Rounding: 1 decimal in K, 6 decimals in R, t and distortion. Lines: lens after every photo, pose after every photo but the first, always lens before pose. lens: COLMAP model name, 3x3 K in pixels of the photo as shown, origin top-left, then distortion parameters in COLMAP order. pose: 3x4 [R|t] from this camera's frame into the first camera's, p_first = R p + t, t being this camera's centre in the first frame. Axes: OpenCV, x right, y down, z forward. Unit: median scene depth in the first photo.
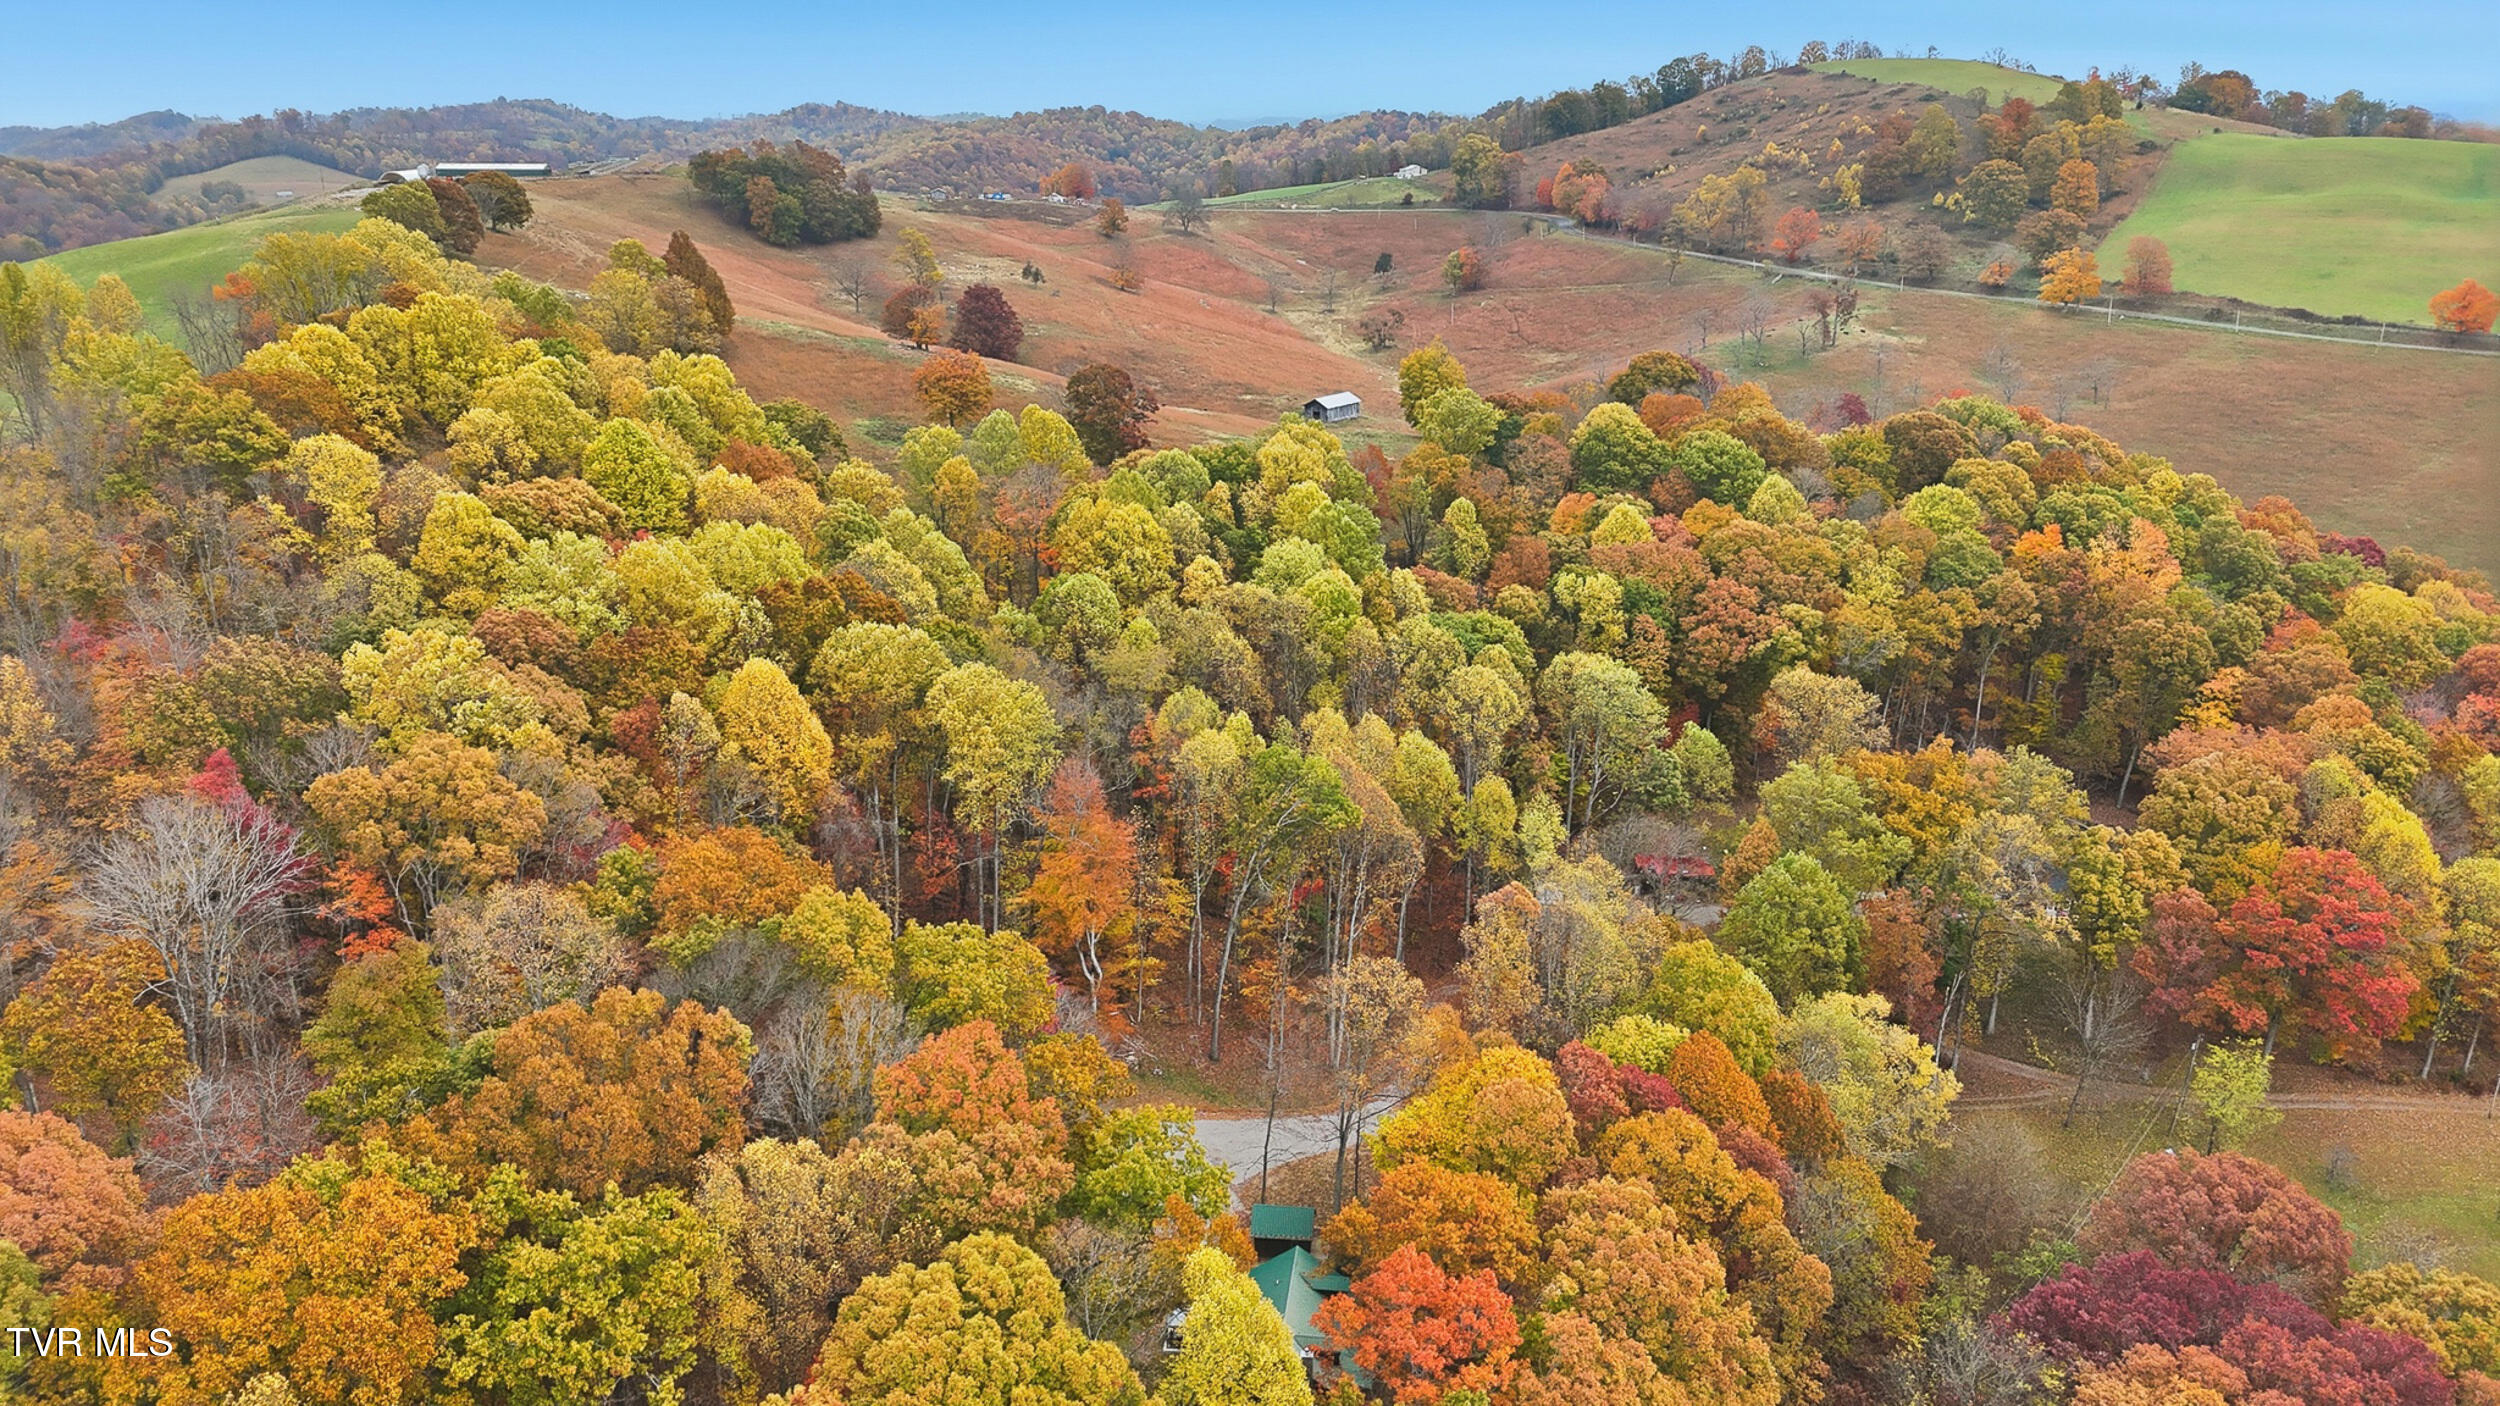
lens RADIAL K [[1829.0, 0, 1263.2], [0, 1829.0, 682.4], [0, 0, 1]] dist [0.071284, -0.060624]
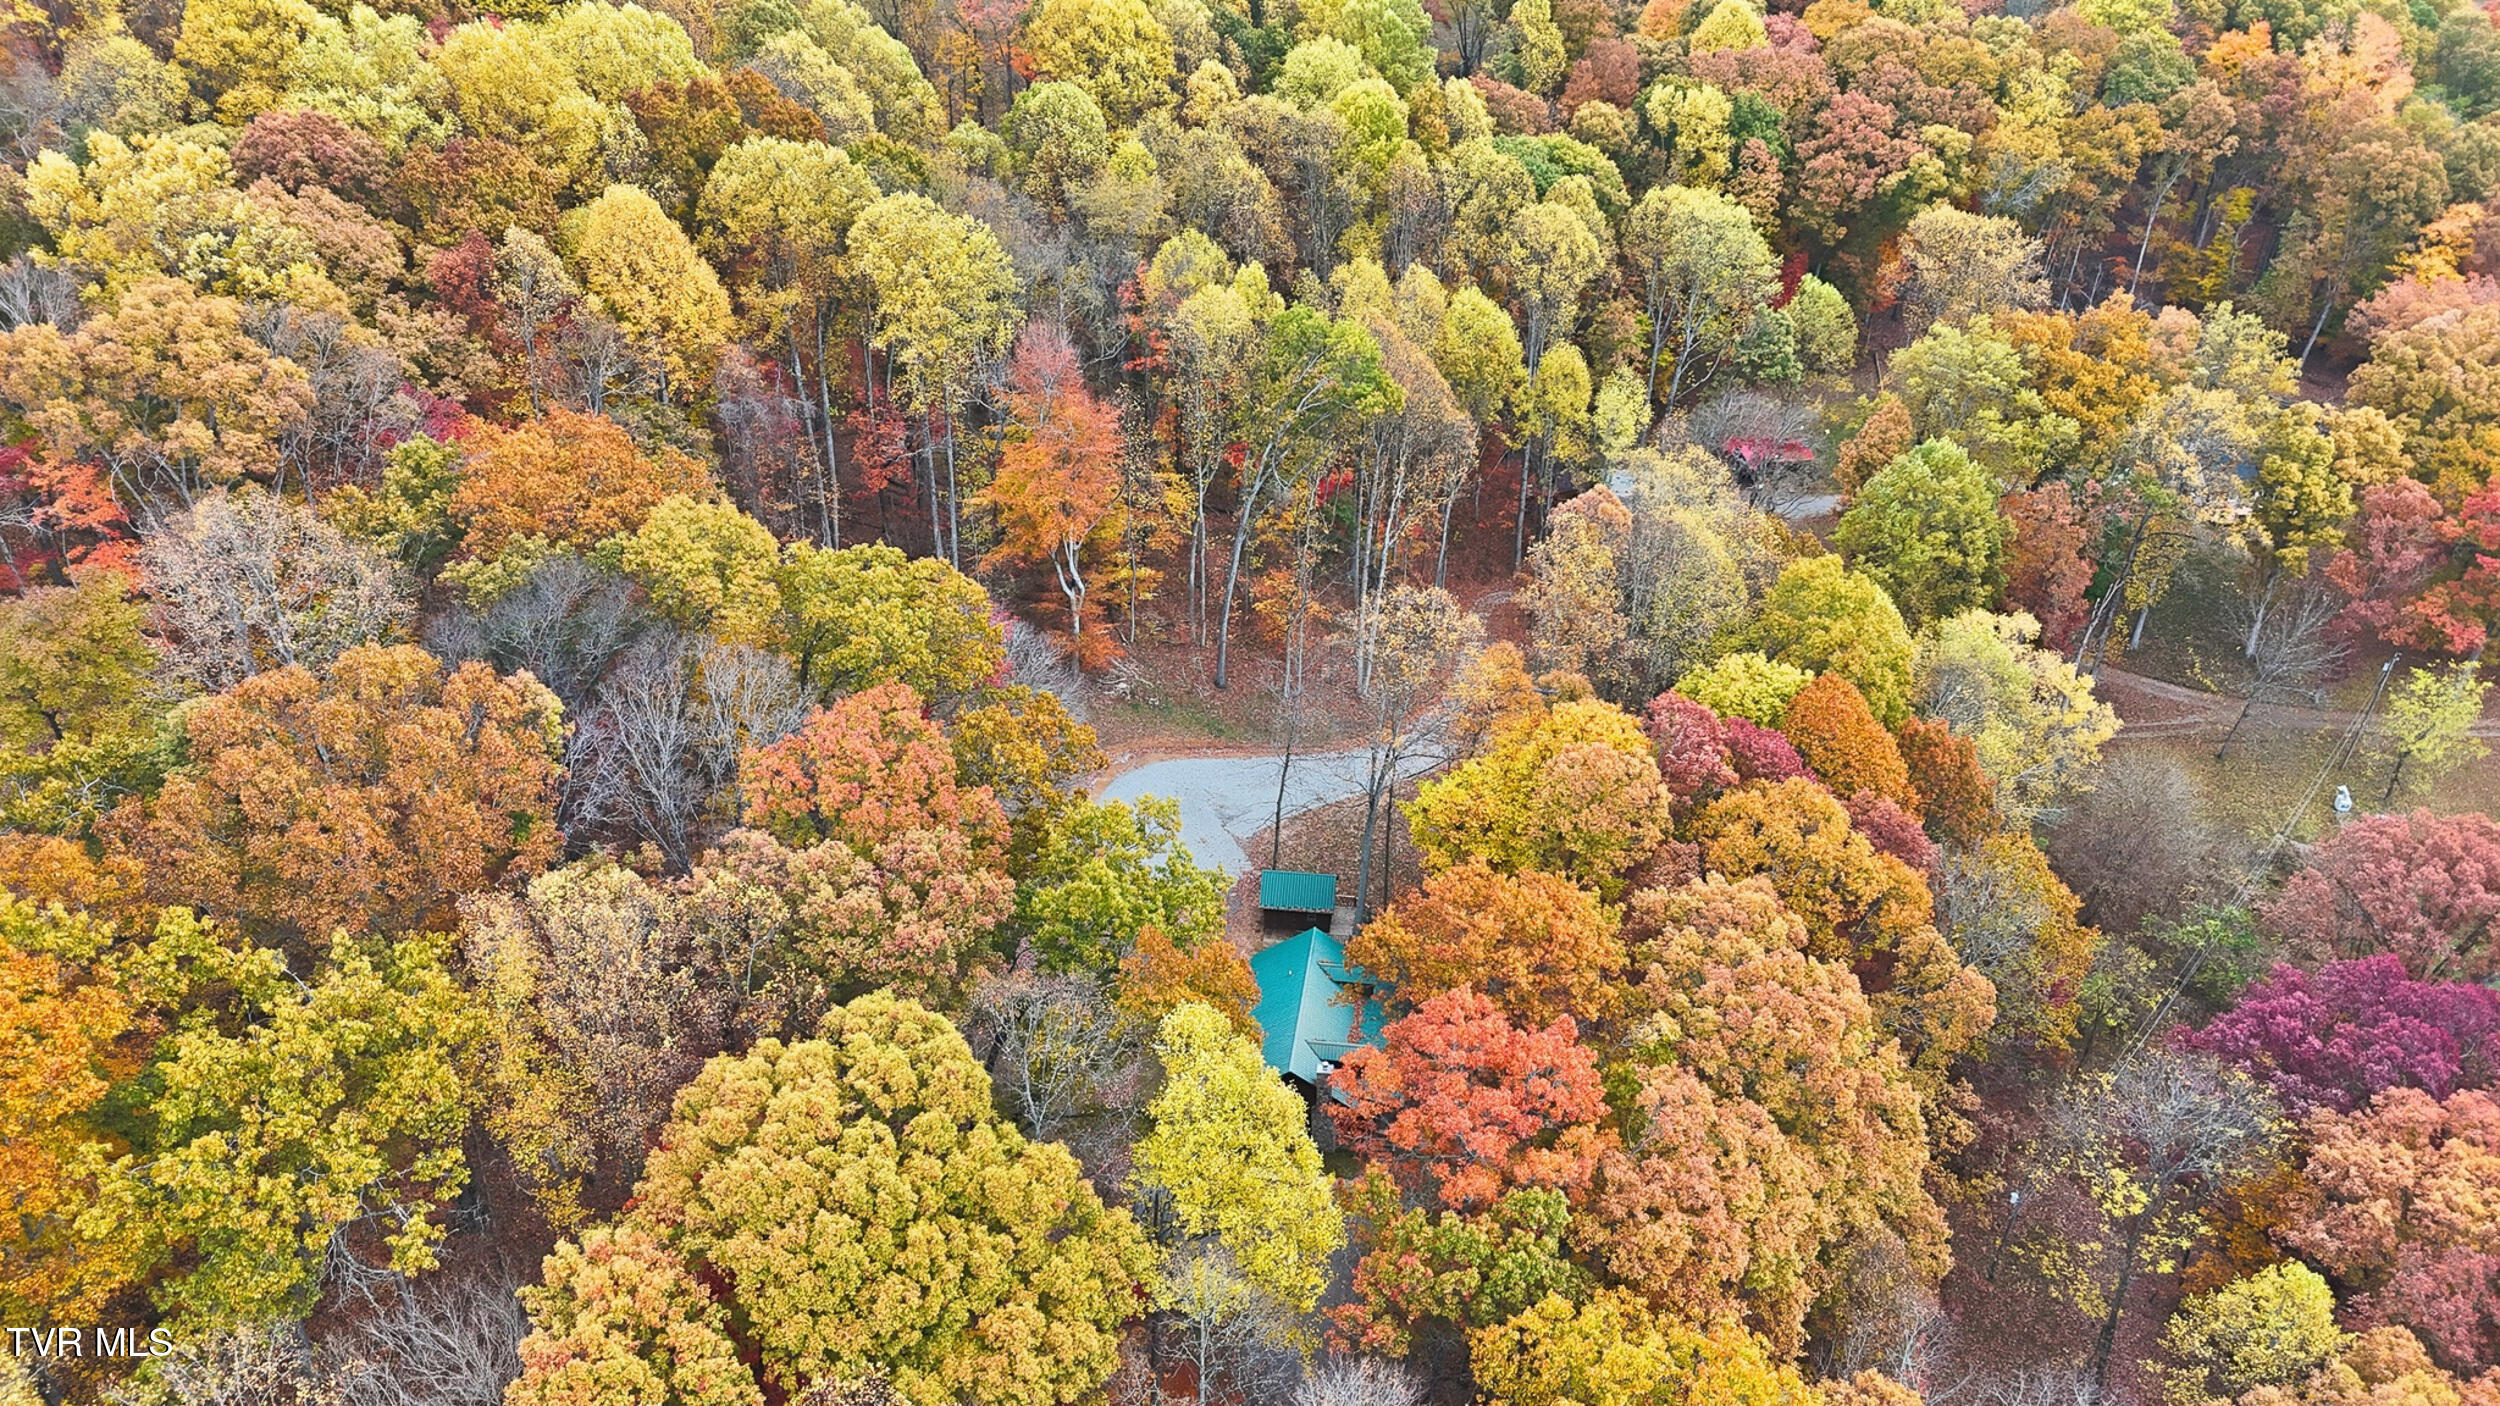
lens RADIAL K [[1829.0, 0, 1241.9], [0, 1829.0, 714.0], [0, 0, 1]] dist [0.071284, -0.060624]
pose [[0.999653, 0.008487, -0.024952, 0.004982], [-0.001959, 0.968040, 0.250790, 0.007355], [0.026283, -0.250654, 0.967720, 0.212301]]
